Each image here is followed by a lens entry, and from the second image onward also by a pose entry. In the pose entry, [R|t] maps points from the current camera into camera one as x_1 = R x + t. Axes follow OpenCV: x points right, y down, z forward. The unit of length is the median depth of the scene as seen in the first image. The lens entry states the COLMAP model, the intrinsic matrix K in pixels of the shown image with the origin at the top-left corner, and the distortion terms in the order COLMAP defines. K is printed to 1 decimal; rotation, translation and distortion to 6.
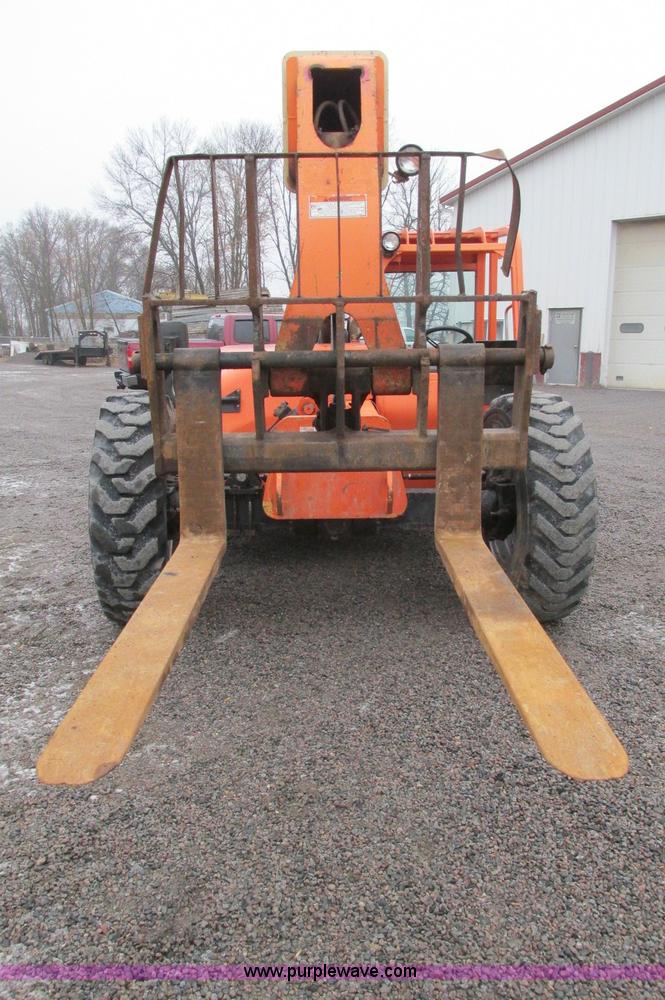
lens RADIAL K [[824.1, 0, 332.5], [0, 824.1, 500.0], [0, 0, 1]] dist [-0.046601, -0.000159]
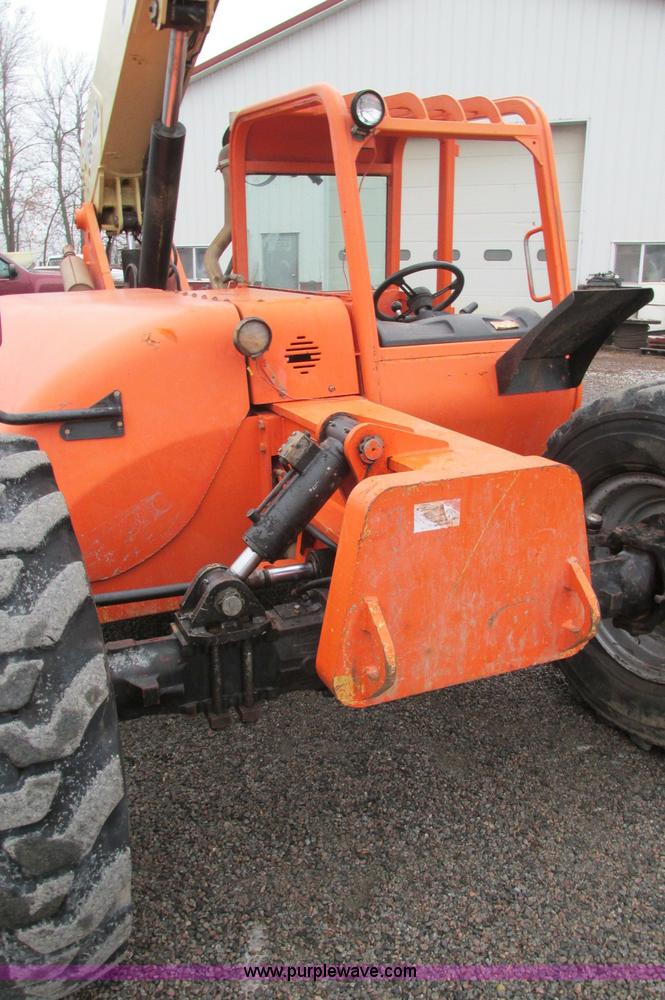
lens RADIAL K [[824.1, 0, 332.5], [0, 824.1, 500.0], [0, 0, 1]] dist [-0.046601, -0.000159]
pose [[0.916843, -0.111777, 0.383281, -0.241969], [0.078800, 0.991787, 0.100741, -0.135697], [-0.391394, -0.062161, 0.918121, 0.603800]]
